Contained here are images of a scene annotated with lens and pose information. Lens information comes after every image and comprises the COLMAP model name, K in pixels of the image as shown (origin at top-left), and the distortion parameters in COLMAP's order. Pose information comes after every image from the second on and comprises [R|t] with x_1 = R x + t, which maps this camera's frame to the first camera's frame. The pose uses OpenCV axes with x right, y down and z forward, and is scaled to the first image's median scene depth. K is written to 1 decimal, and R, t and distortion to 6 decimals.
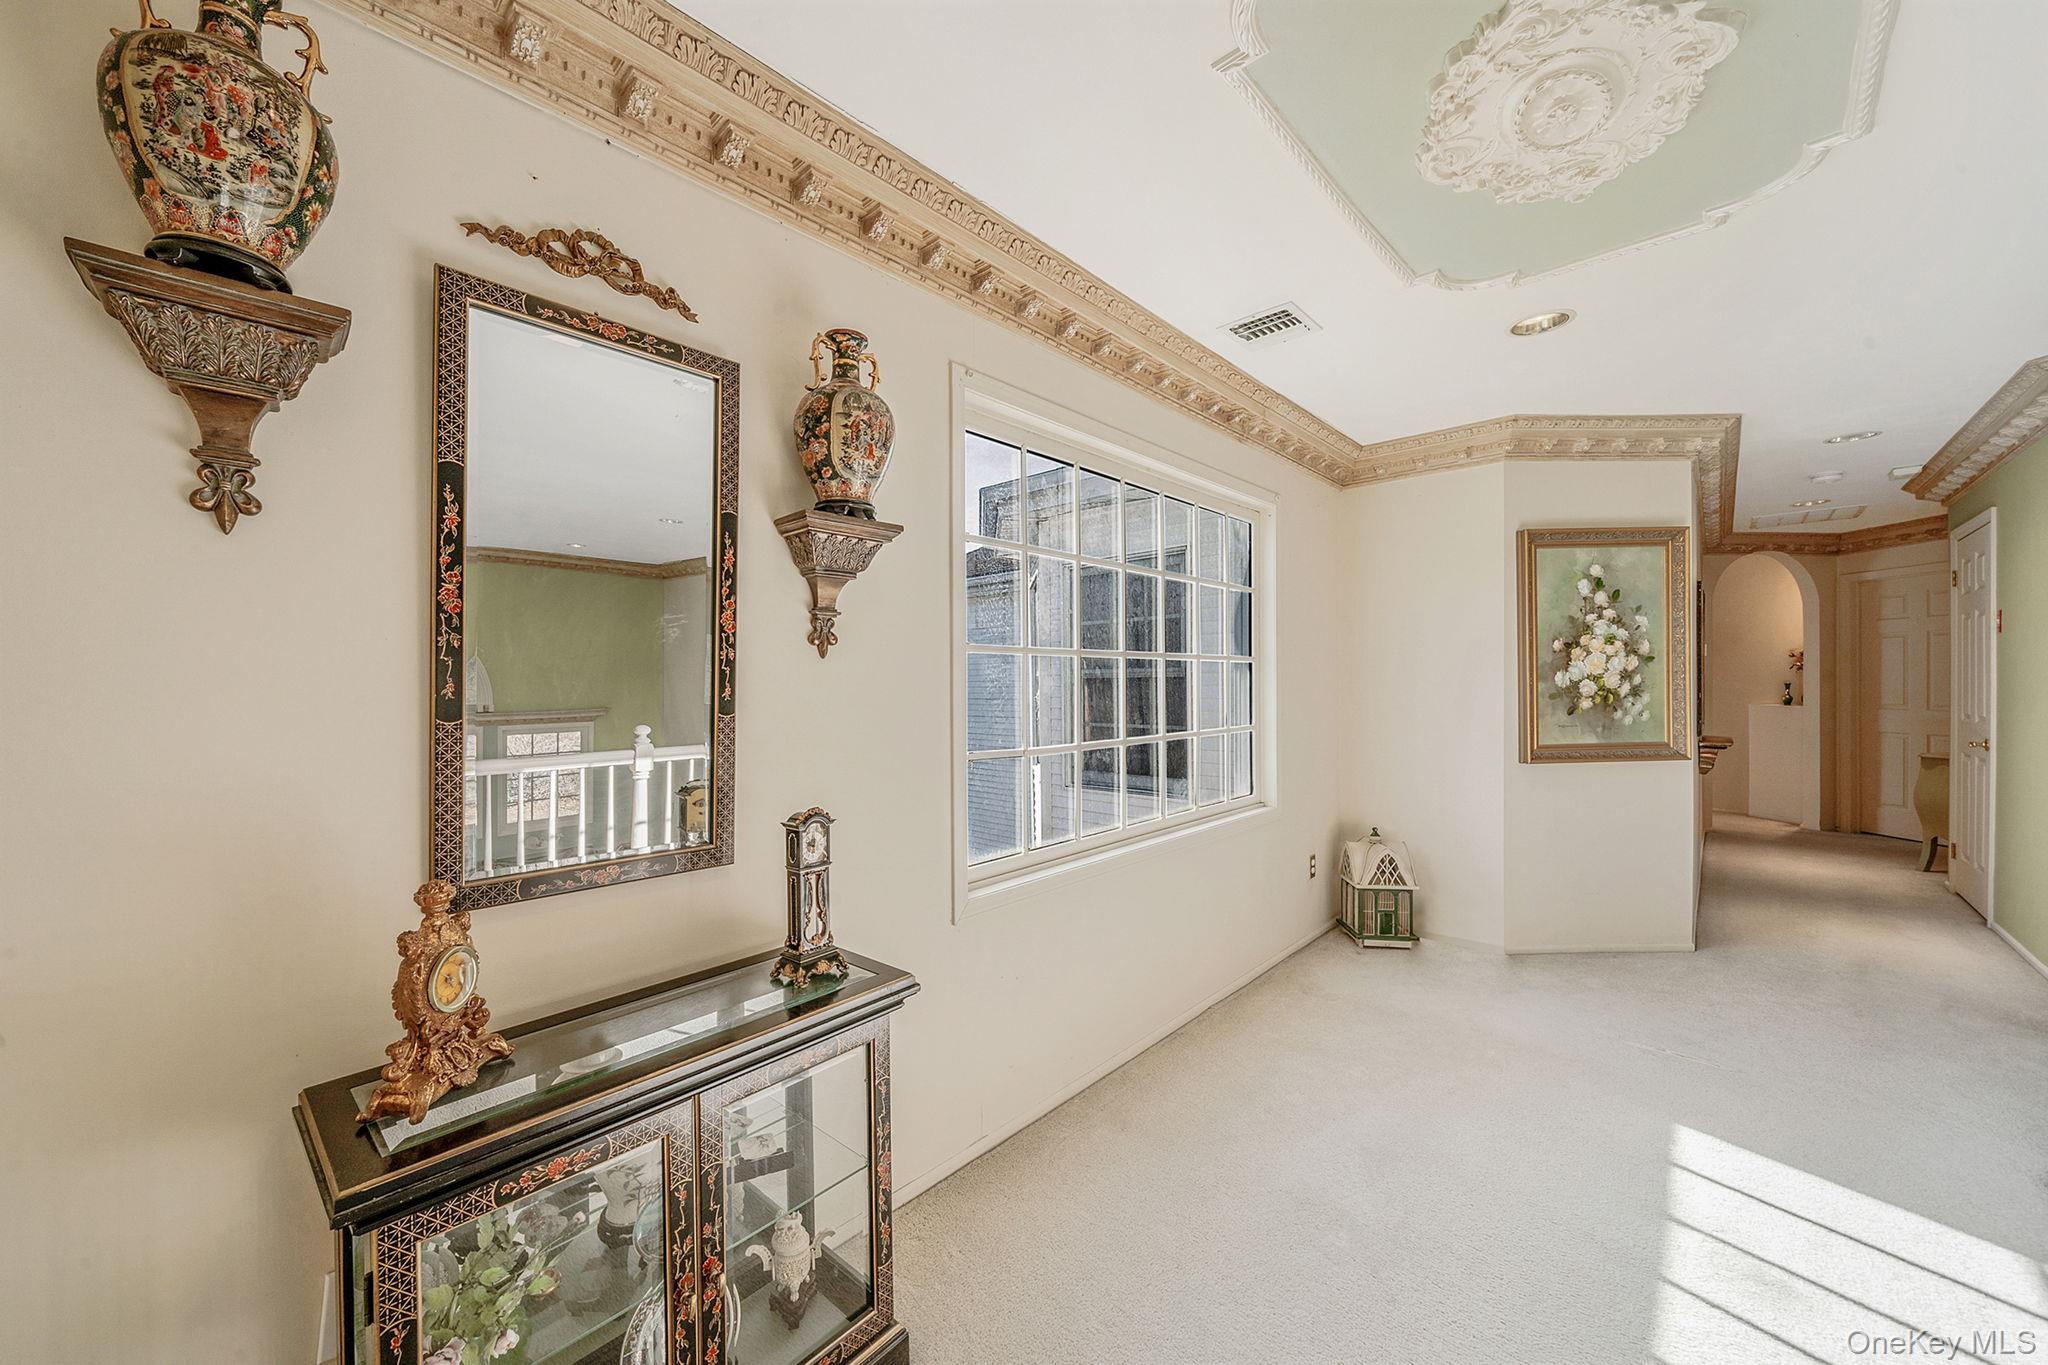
lens RADIAL K [[751.7, 0, 997.6], [0, 751.7, 691.2], [0, 0, 1]] dist [-0.002013, 0.000037]
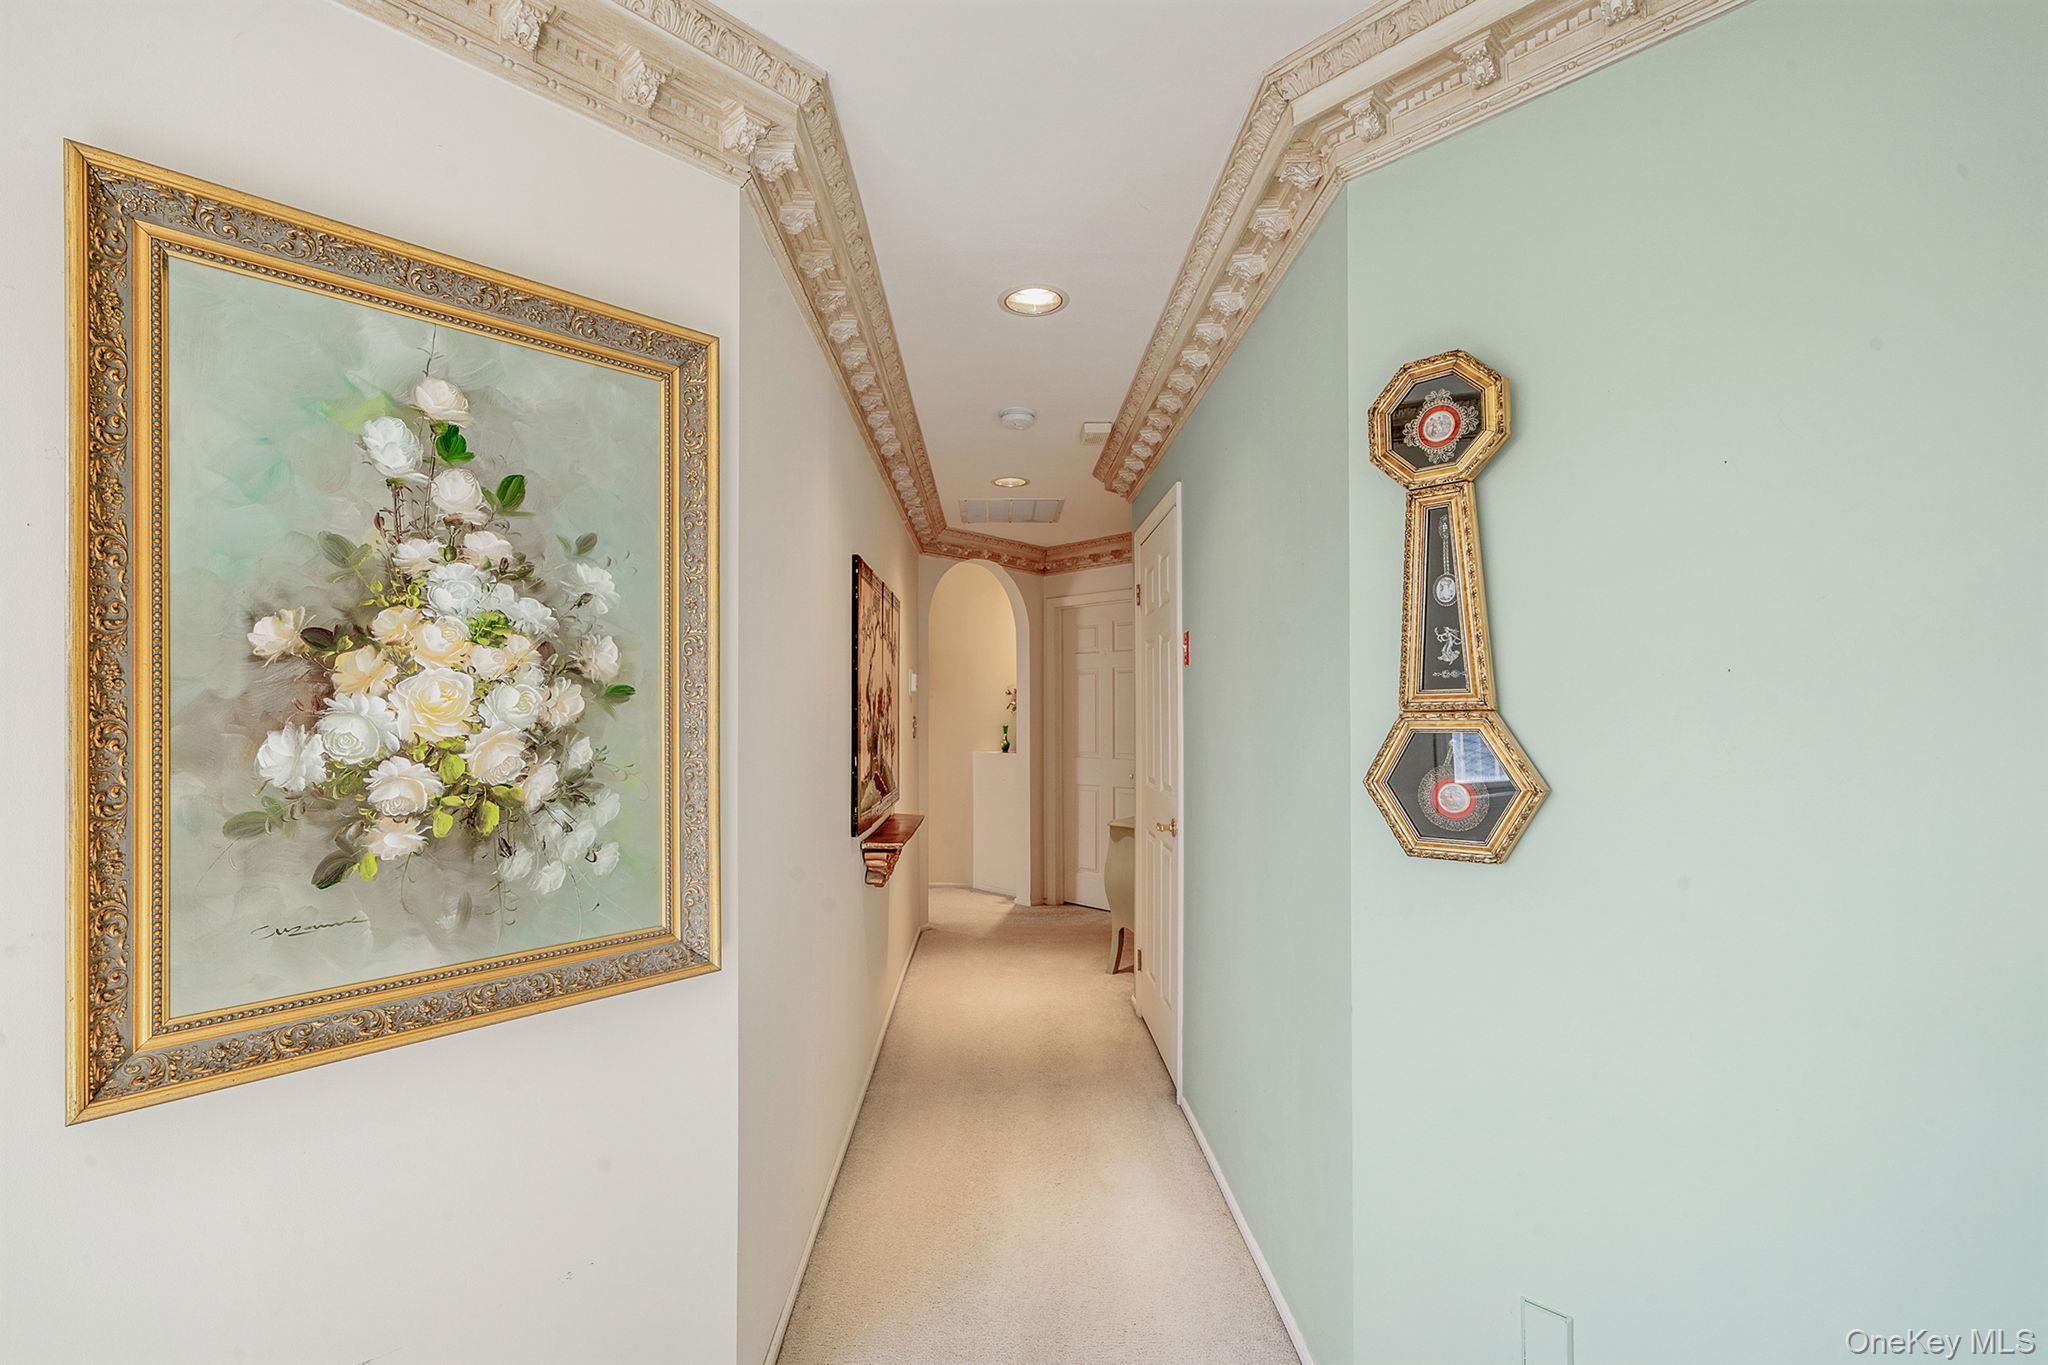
lens RADIAL K [[860.0, 0, 996.7], [0, 860.0, 689.5], [0, 0, 1]] dist [0.000001, 0.000080]
pose [[0.722036, 0.024230, 0.691432, 0.719618], [0.001367, 0.999335, -0.036447, -0.029997], [-0.691855, 0.027261, 0.721522, 0.592926]]
